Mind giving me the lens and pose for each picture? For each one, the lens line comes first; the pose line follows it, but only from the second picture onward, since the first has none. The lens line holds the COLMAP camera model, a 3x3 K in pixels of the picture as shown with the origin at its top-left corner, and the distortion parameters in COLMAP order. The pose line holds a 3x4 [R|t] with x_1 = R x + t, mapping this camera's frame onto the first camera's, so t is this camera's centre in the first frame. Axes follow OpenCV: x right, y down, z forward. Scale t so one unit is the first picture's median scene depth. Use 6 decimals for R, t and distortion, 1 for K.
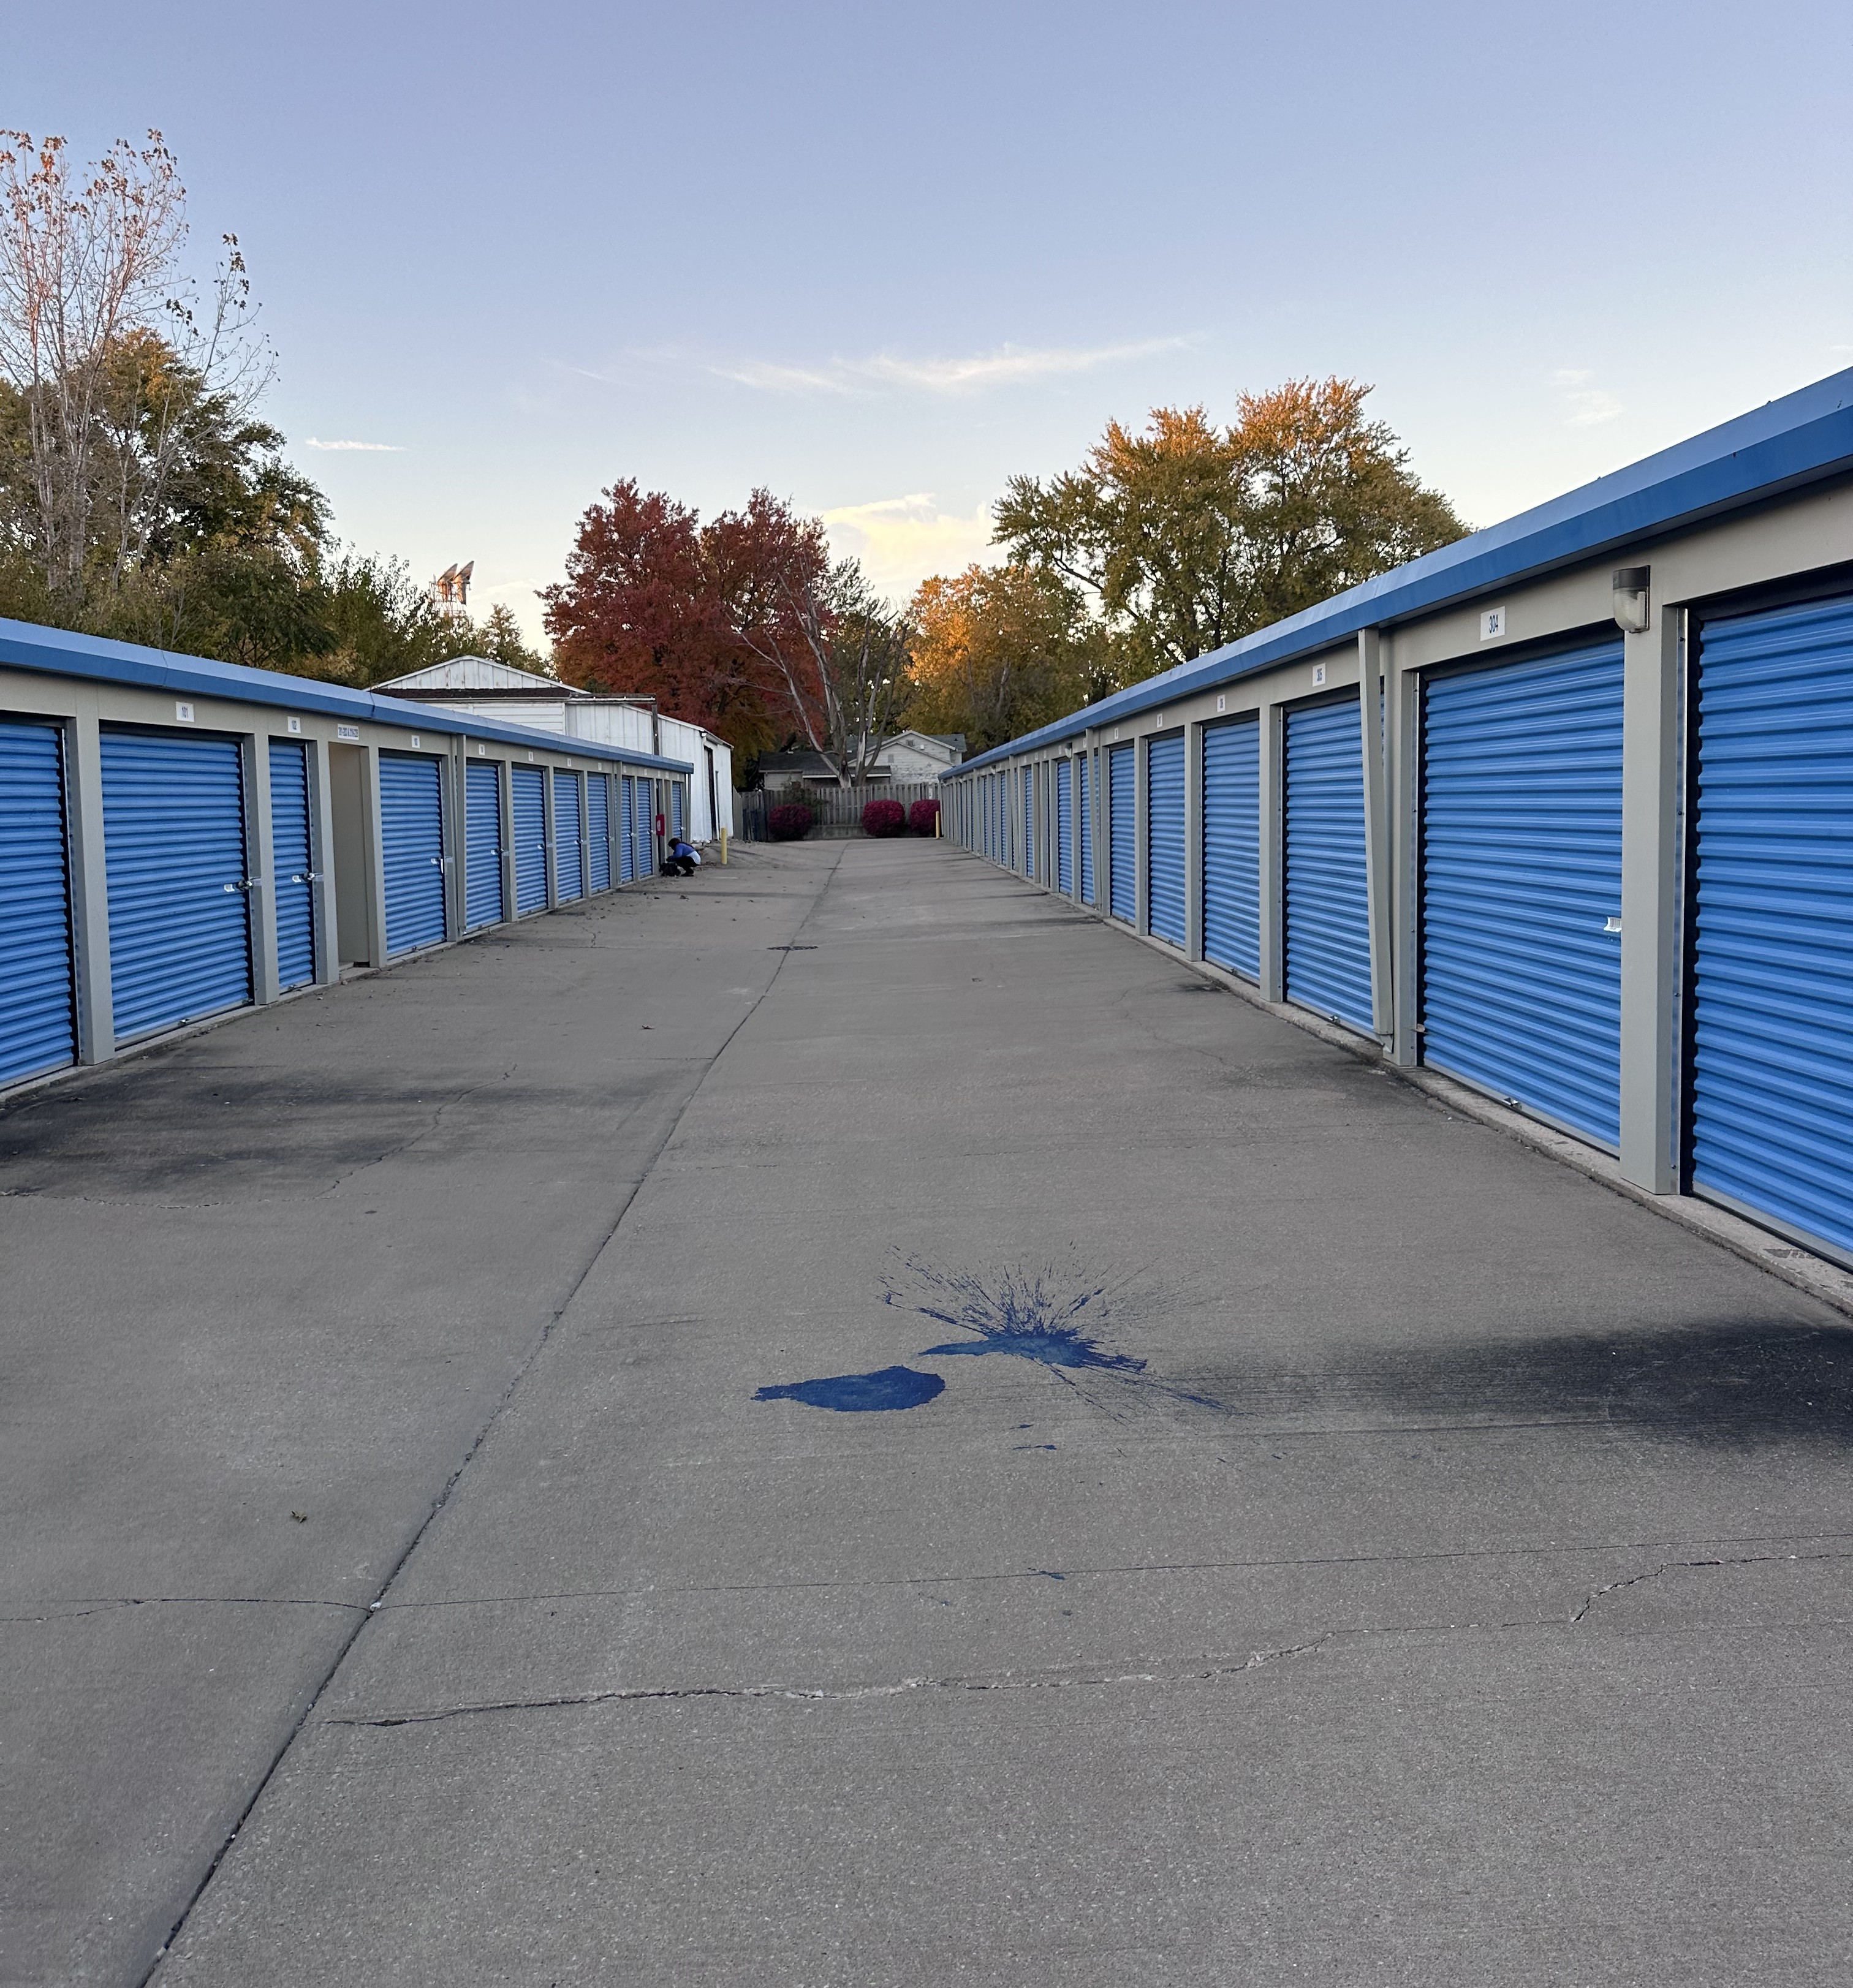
lens RADIAL K [[1664.6, 0, 909.5], [0, 1664.6, 956.7], [0, 0, 1]] dist [0.178795, -0.345640]
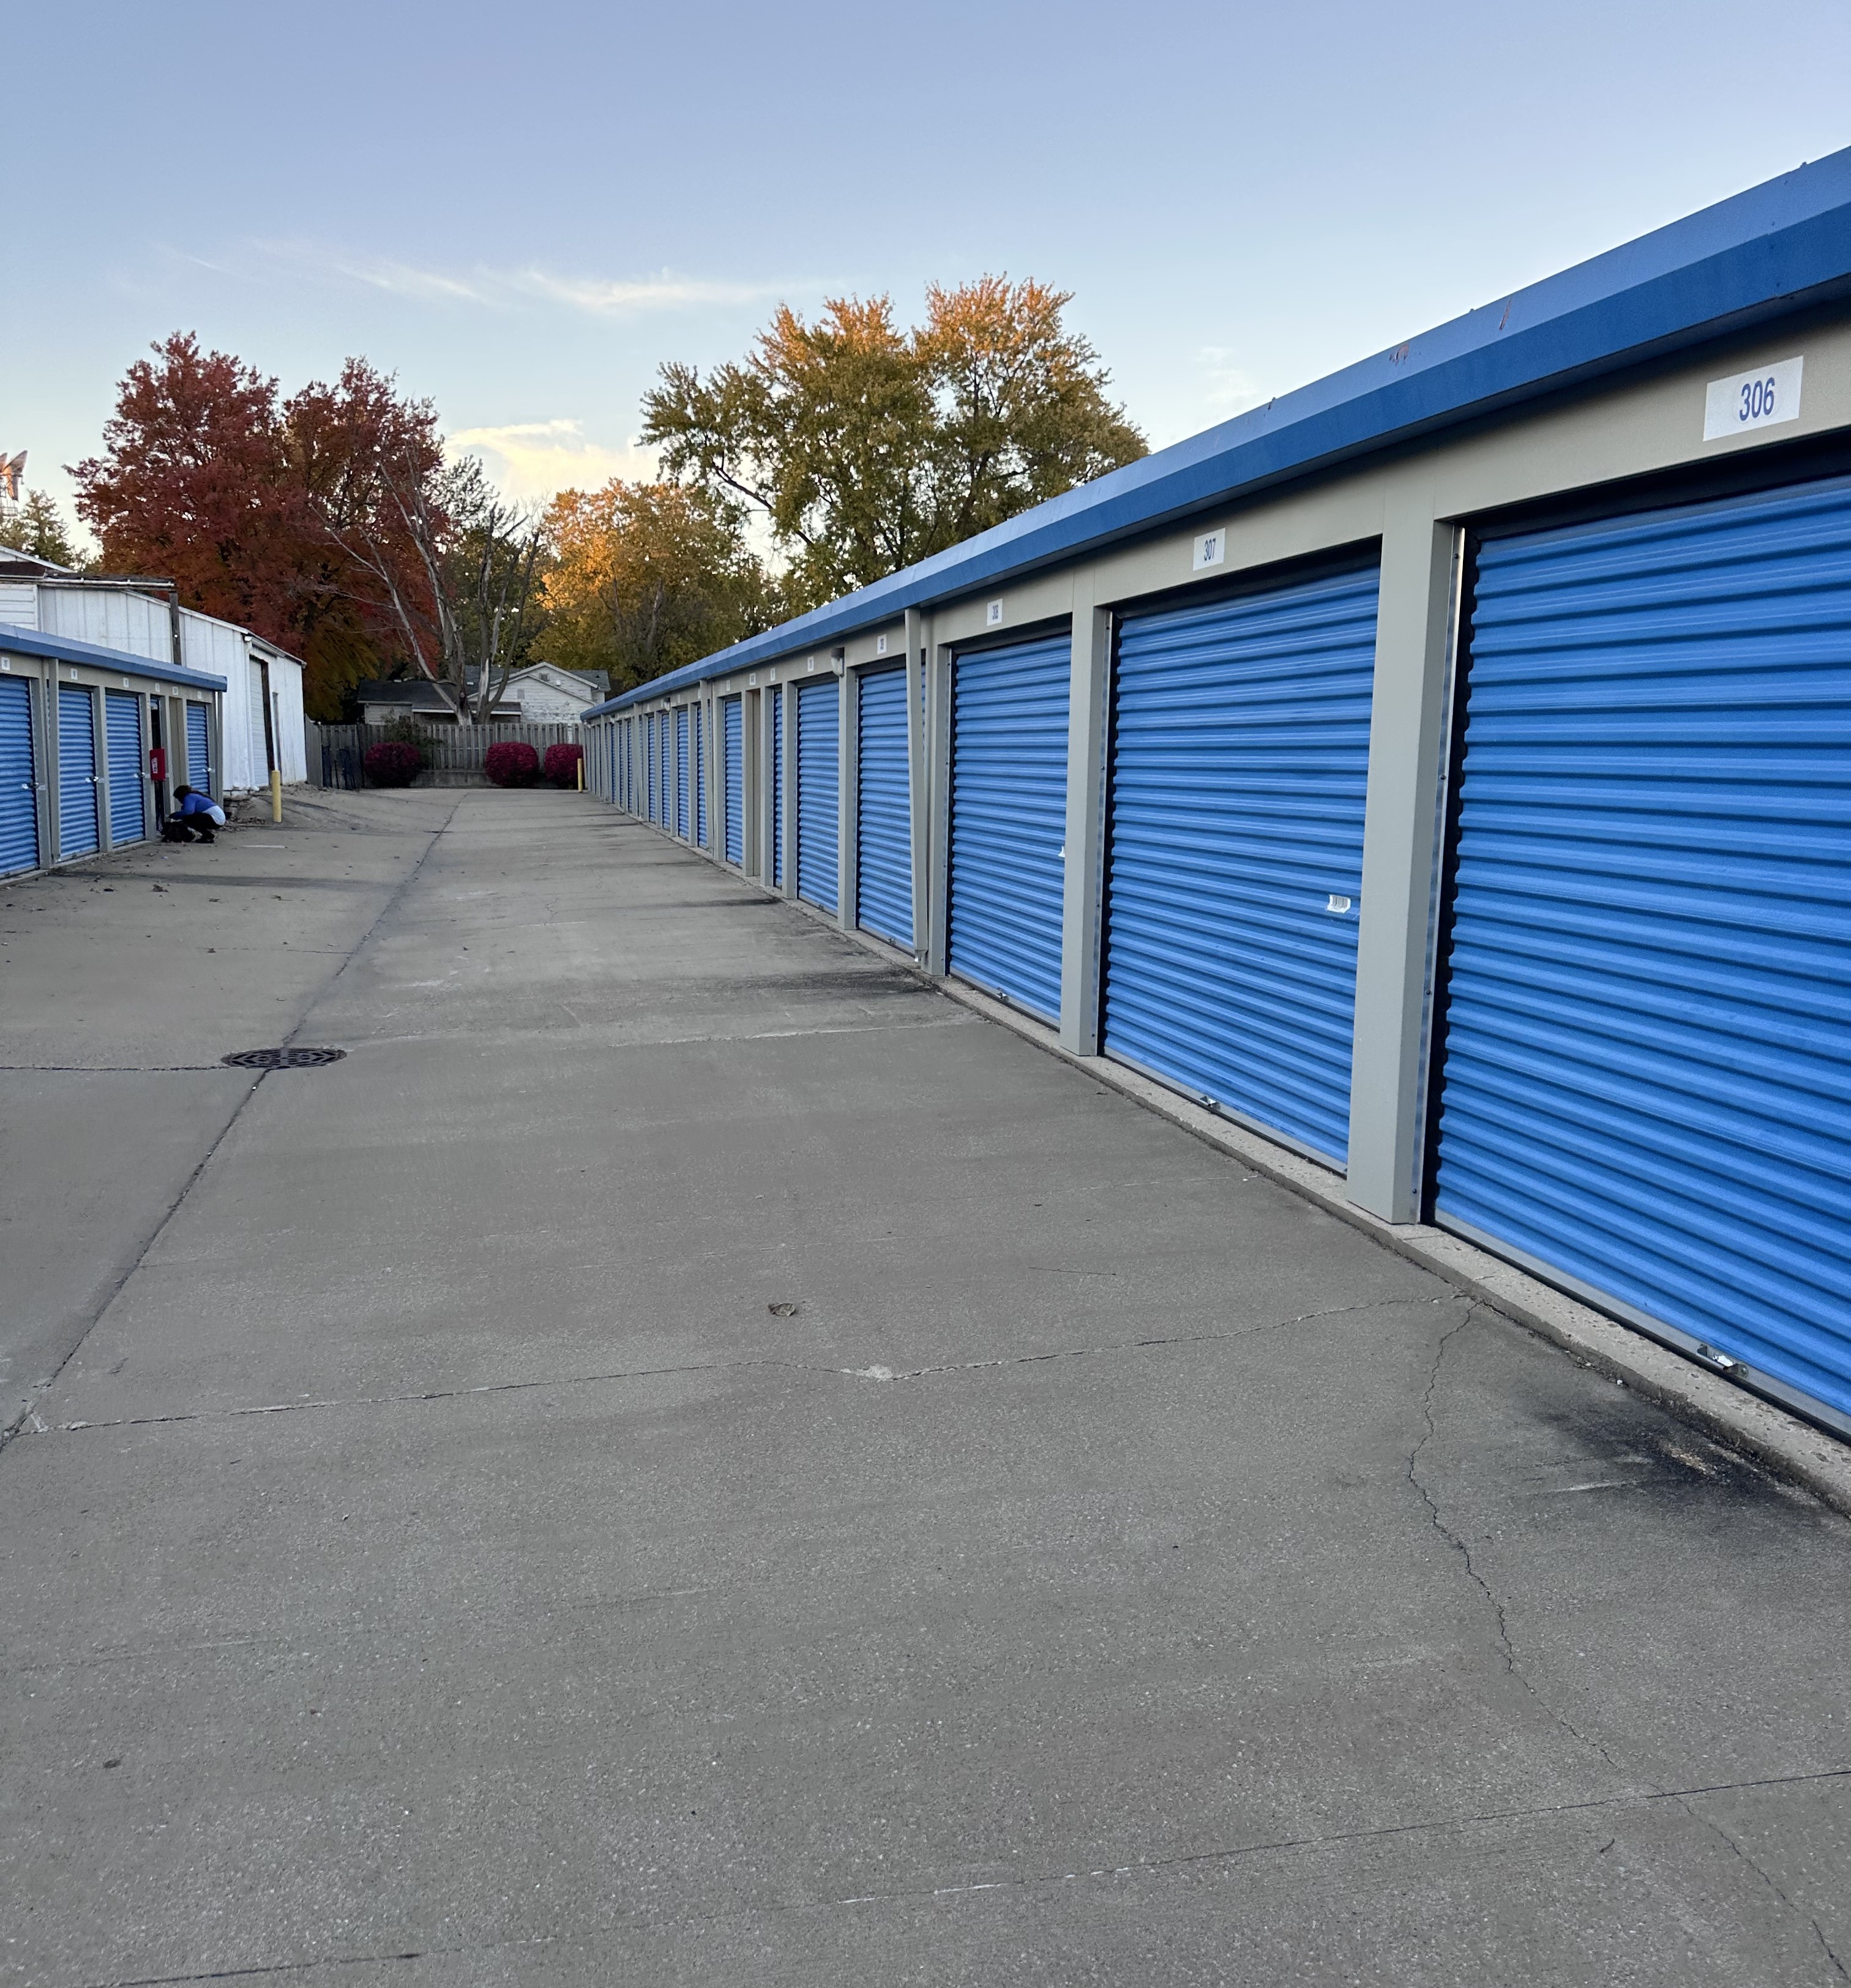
lens RADIAL K [[1657.2, 0, 896.0], [0, 1657.2, 996.7], [0, 0, 1]] dist [0.177702, -0.338374]
pose [[0.978313, 0.001935, 0.207123, -0.000845], [-0.012776, 0.998616, 0.051016, -0.011218], [-0.206738, -0.052556, 0.976984, 0.125476]]
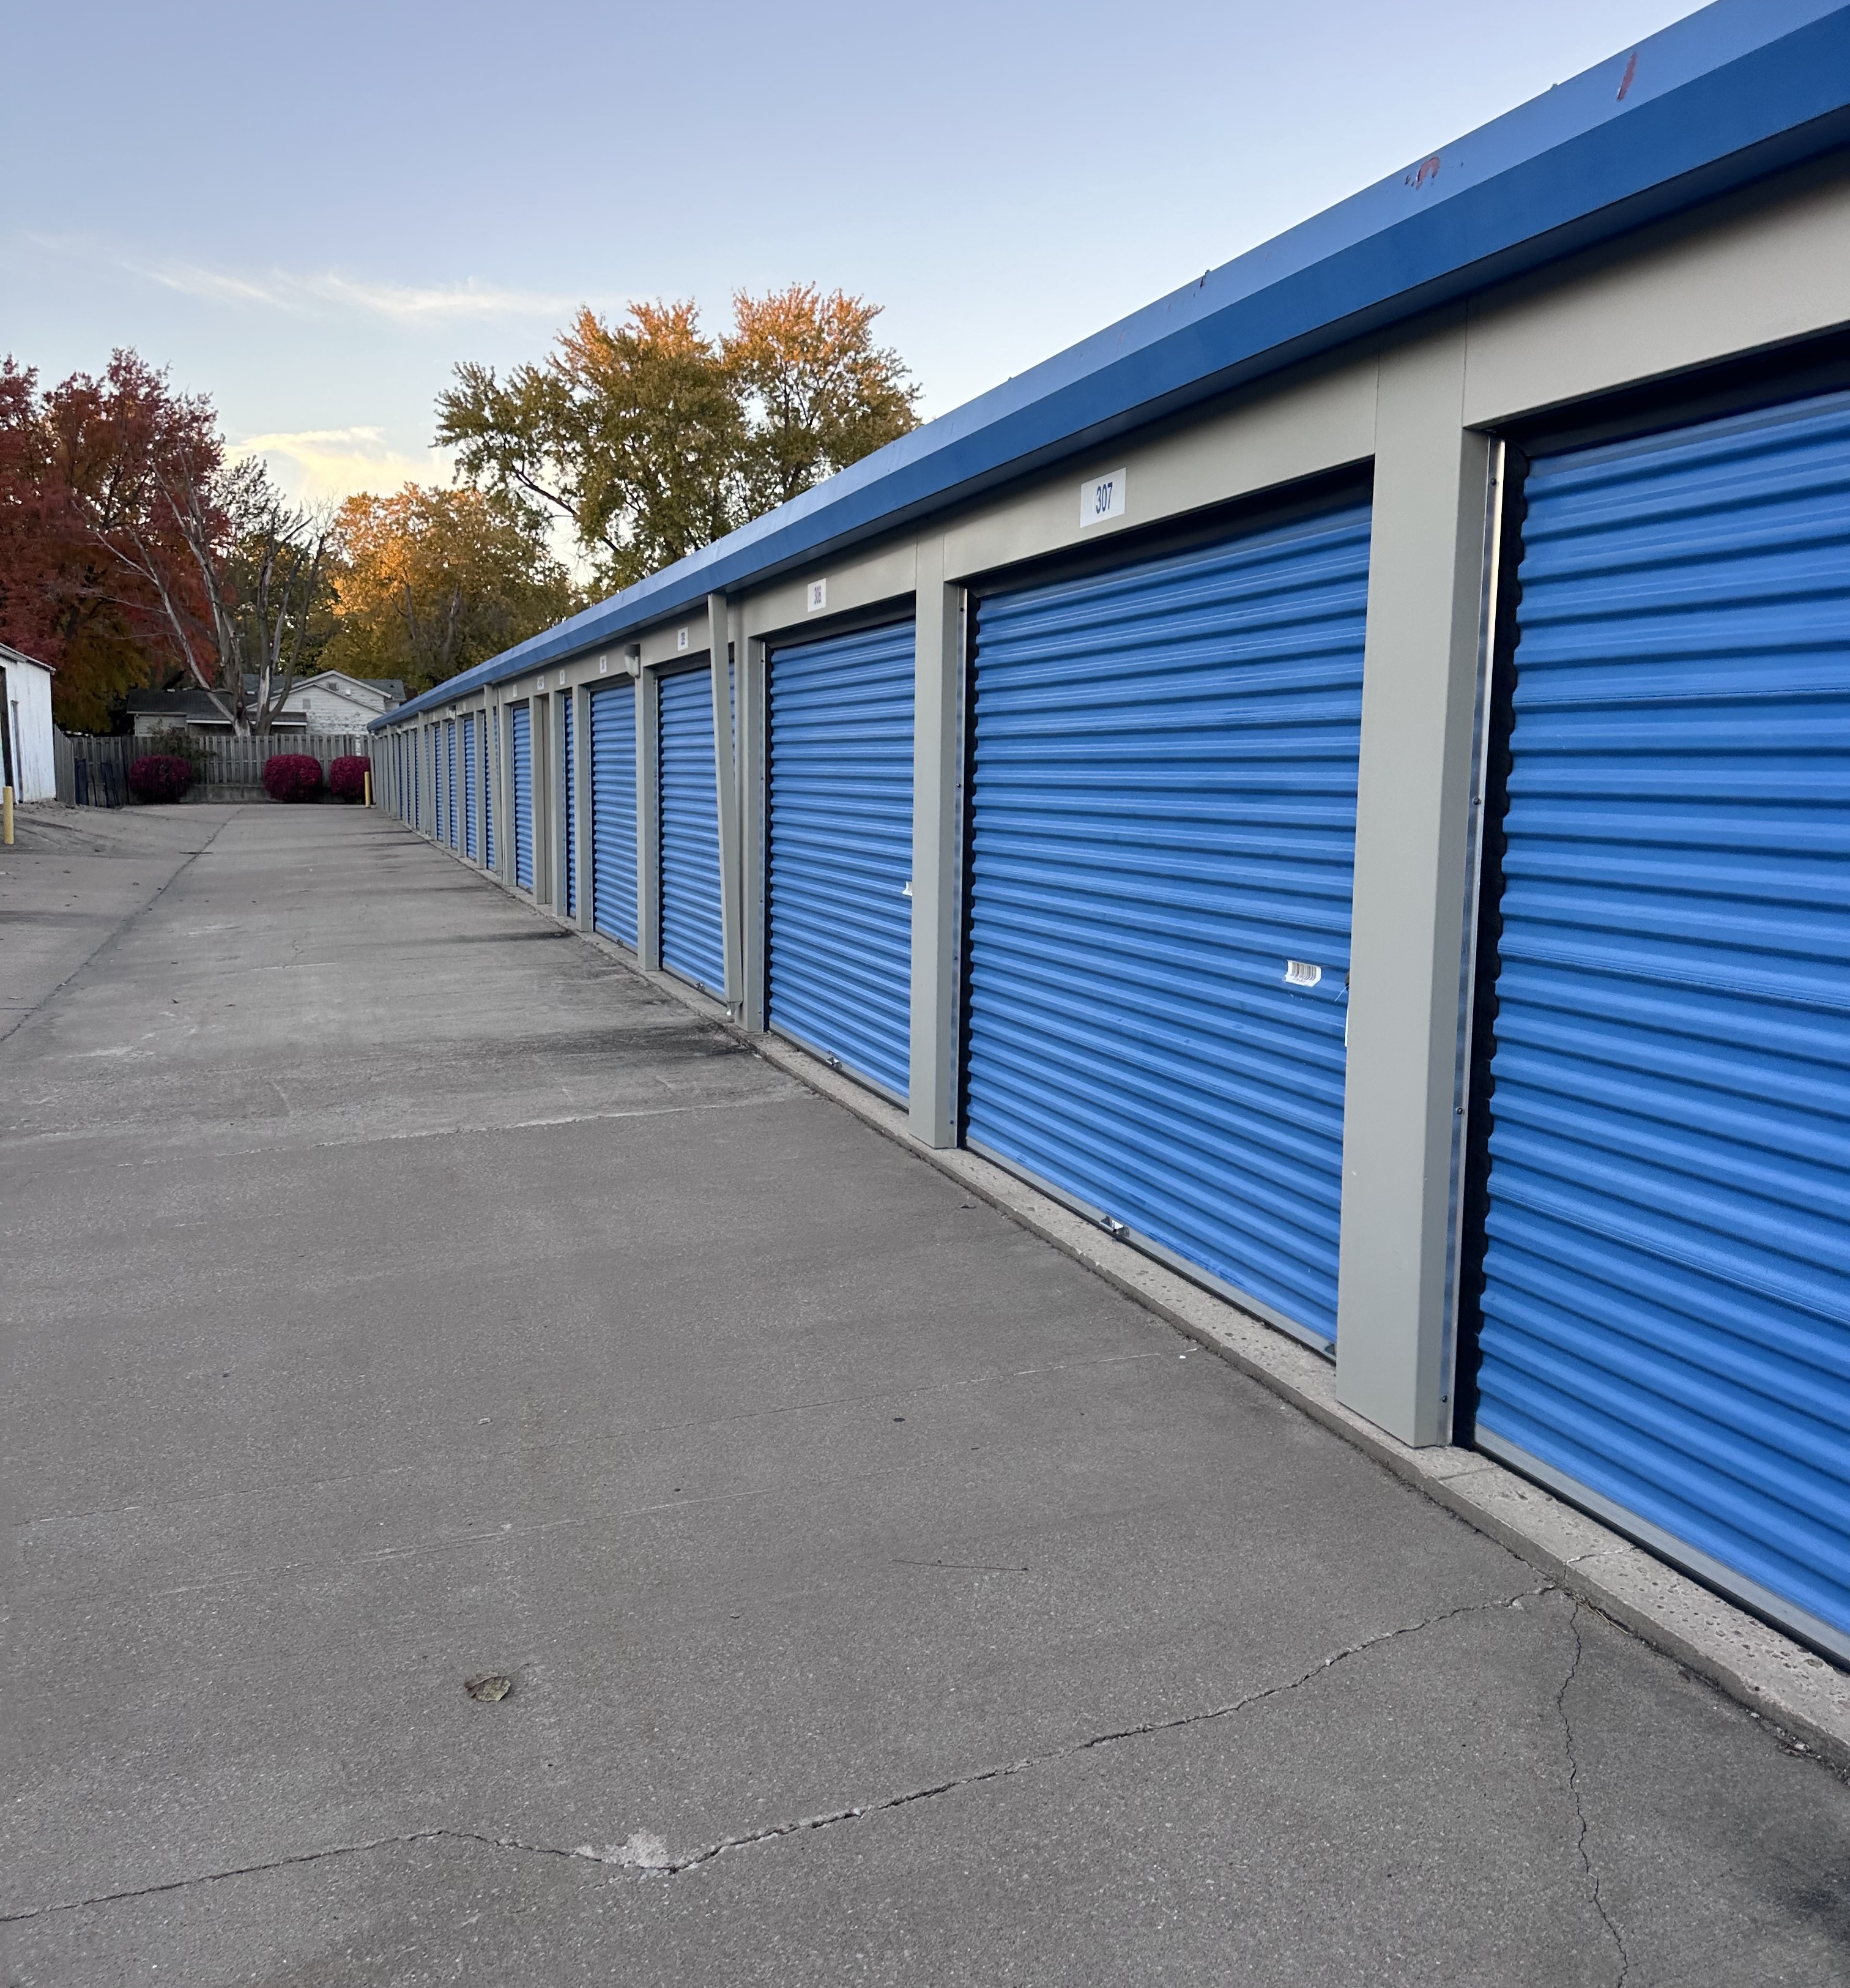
lens RADIAL K [[1664.2, 0, 908.0], [0, 1664.2, 956.7], [0, 0, 1]] dist [0.178795, -0.345640]
pose [[0.948185, -0.003152, 0.317703, 0.004338], [-0.002500, 0.999846, 0.017379, -0.013153], [-0.317708, -0.017273, 0.948031, 0.146183]]
